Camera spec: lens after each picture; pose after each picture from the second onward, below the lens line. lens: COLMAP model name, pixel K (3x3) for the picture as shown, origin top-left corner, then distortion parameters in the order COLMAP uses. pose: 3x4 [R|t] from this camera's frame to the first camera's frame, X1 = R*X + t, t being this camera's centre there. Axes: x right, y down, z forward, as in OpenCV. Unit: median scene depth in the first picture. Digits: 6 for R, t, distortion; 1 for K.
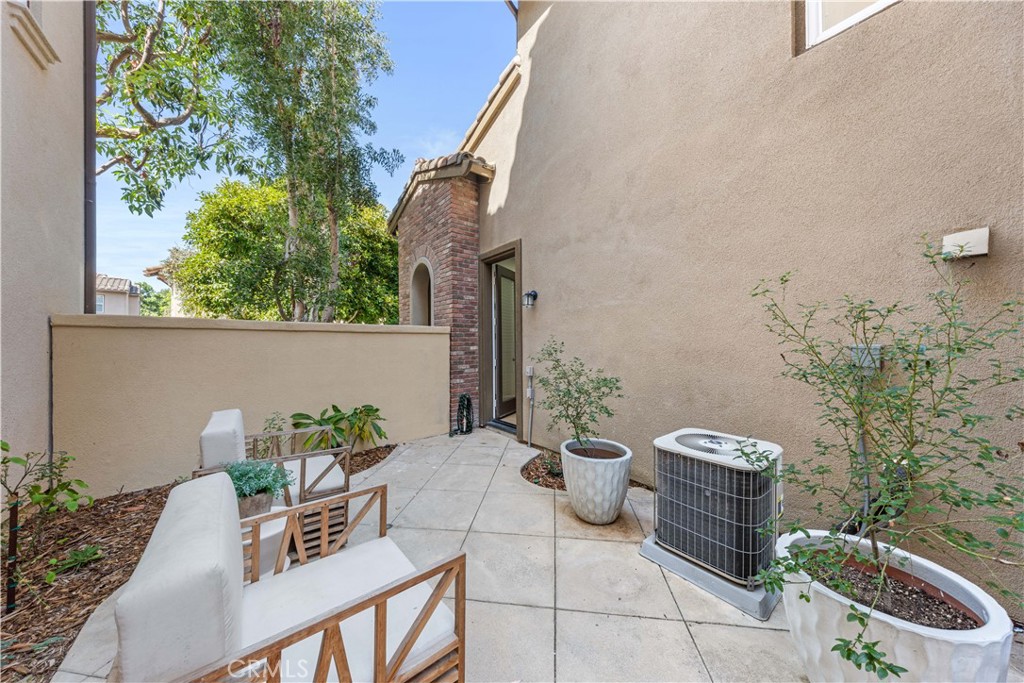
lens RADIAL K [[327.4, 0, 509.6], [0, 327.4, 344.2], [0, 0, 1]] dist [0.015080, -0.000006]
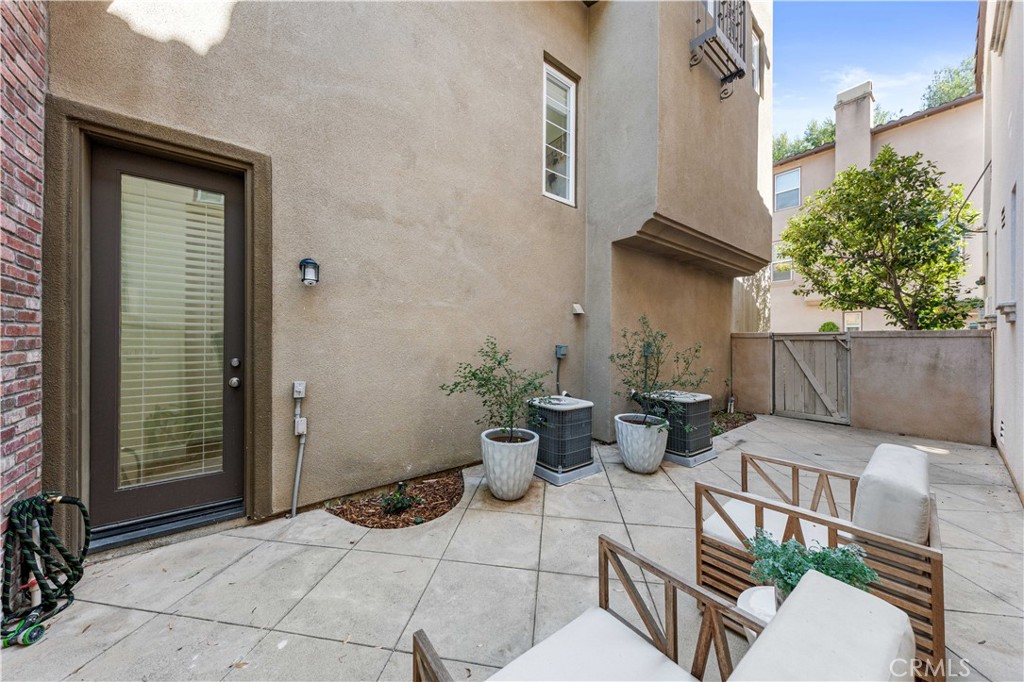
lens RADIAL K [[327.4, 0, 509.6], [0, 327.4, 343.7], [0, 0, 1]] dist [0.015080, -0.000006]
pose [[0.016899, 0.000160, 0.999857, -0.625691], [-0.002067, 0.999998, -0.000125, -0.003456], [-0.999855, -0.002065, 0.016900, 0.690731]]
